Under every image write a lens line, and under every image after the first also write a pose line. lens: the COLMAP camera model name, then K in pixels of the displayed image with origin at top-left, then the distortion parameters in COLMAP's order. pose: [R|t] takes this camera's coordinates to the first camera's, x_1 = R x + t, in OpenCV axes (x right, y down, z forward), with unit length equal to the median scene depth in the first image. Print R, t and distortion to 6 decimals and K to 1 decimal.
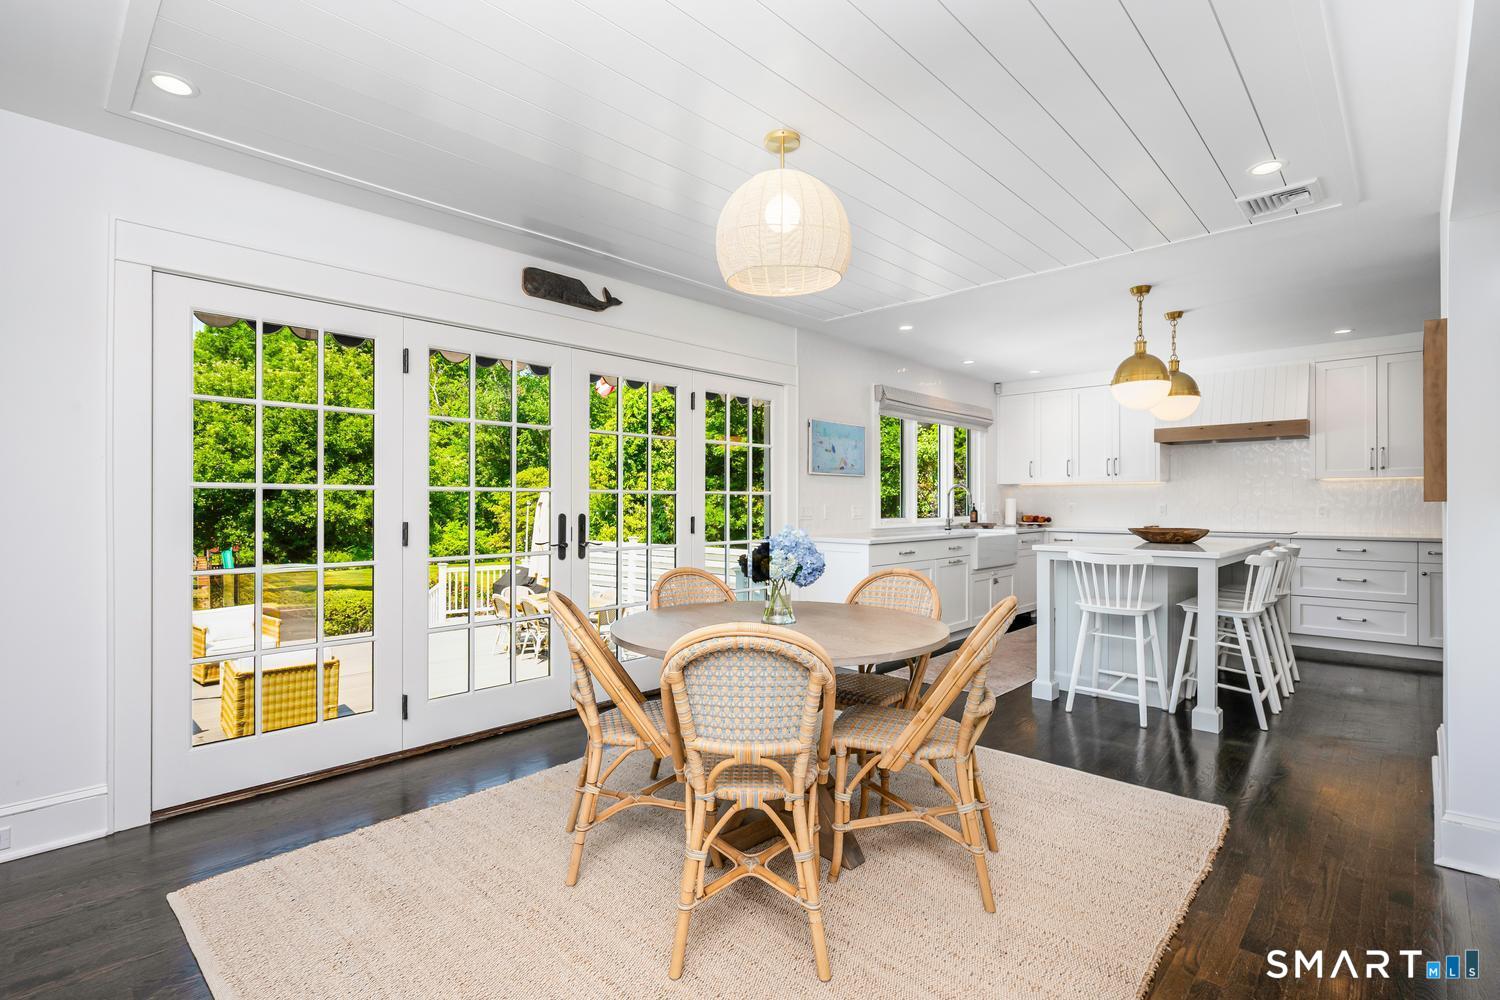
lens RADIAL K [[709.7, 0, 756.0], [0, 709.7, 500.9], [0, 0, 1]] dist [-0.019566, -0.000792]
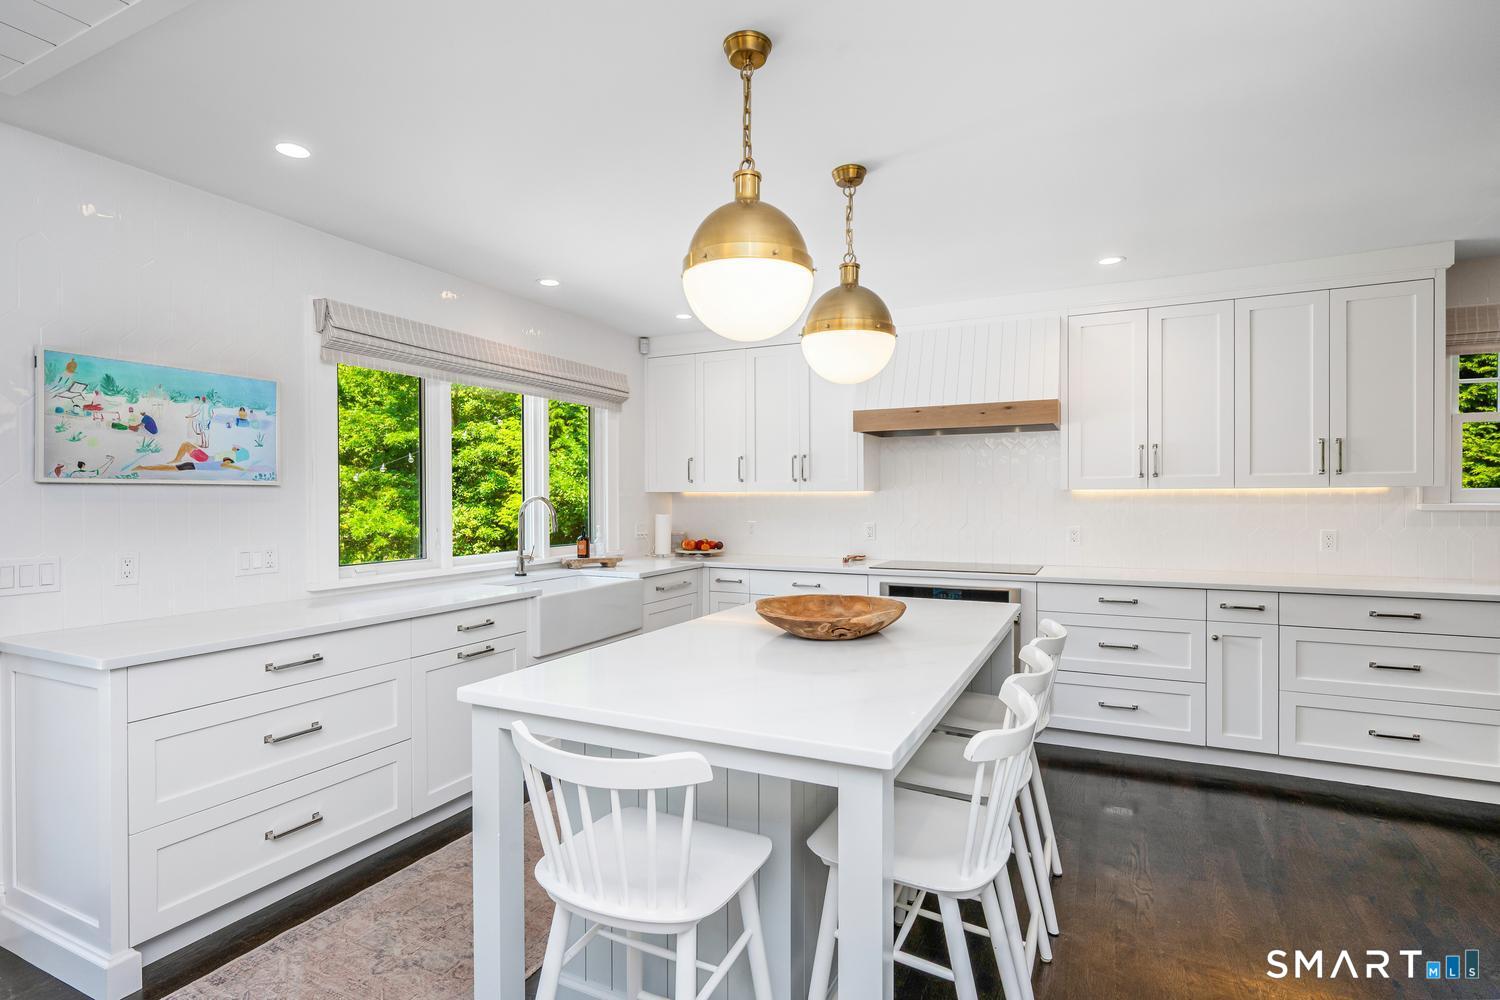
lens RADIAL K [[748.7, 0, 736.8], [0, 748.7, 497.7], [0, 0, 1]] dist [-0.005142, 0.000827]
pose [[0.957280, -0.000469, 0.289163, 0.366924], [0.000047, 0.999999, 0.001469, -0.032182], [-0.289164, -0.001393, 0.957279, 0.516961]]
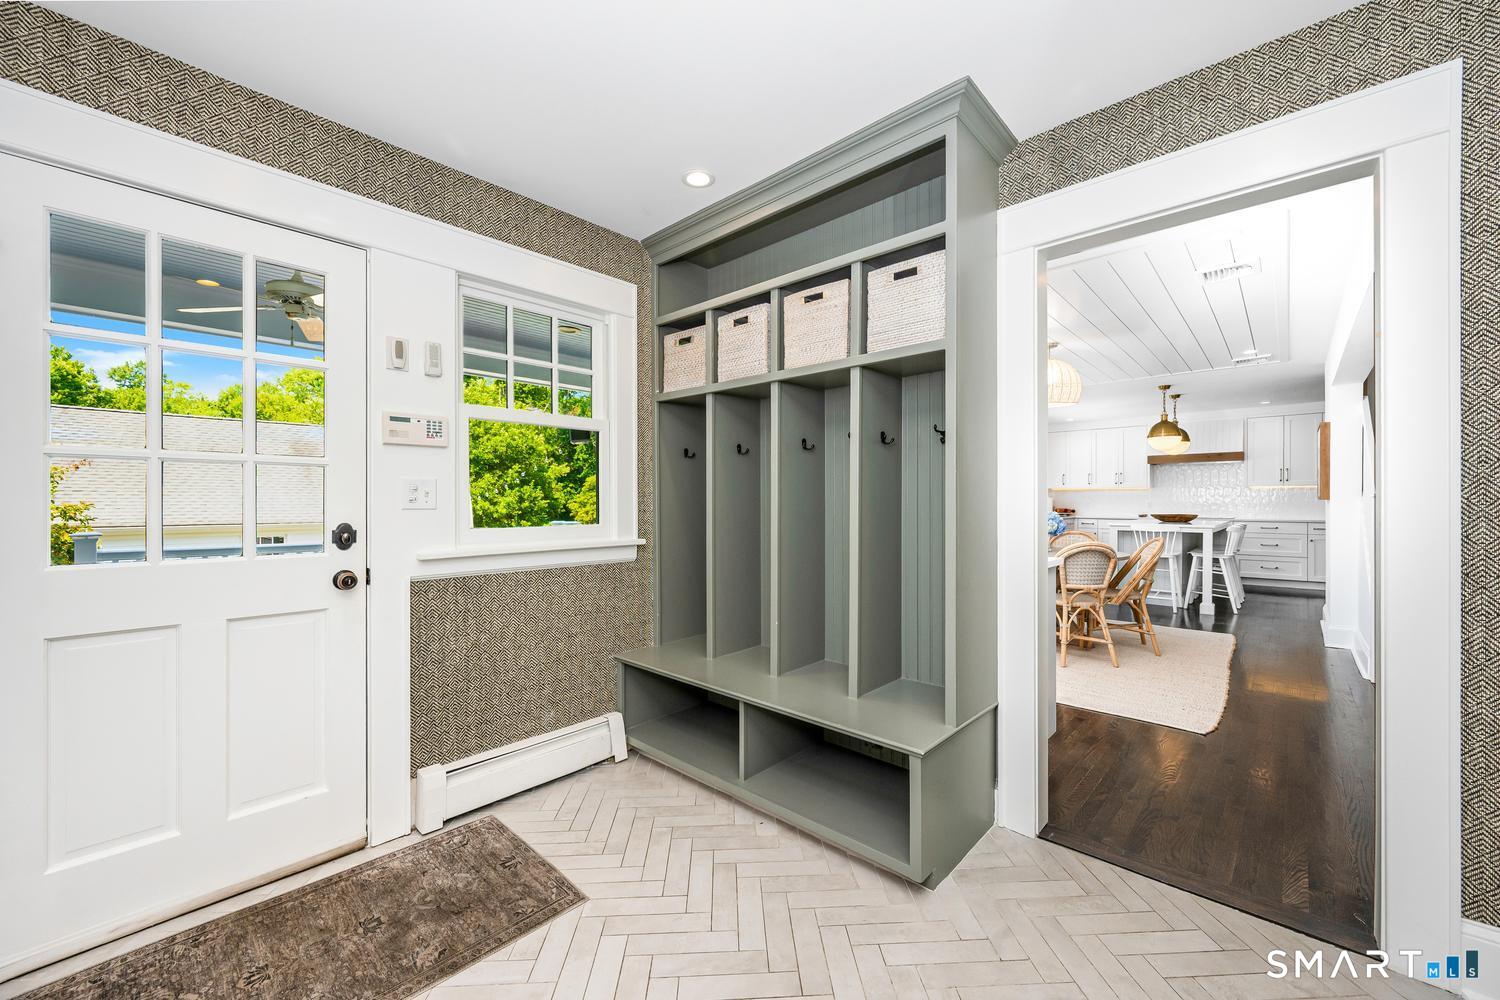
lens RADIAL K [[576.7, 0, 759.4], [0, 576.7, 499.4], [0, 0, 1]] dist [-0.014359, 0.000017]
pose [[0.999995, 0.000310, 0.003200, -0.482322], [-0.000312, 1.000000, 0.000508, -0.000521], [-0.003199, -0.000509, 0.999995, -0.468149]]
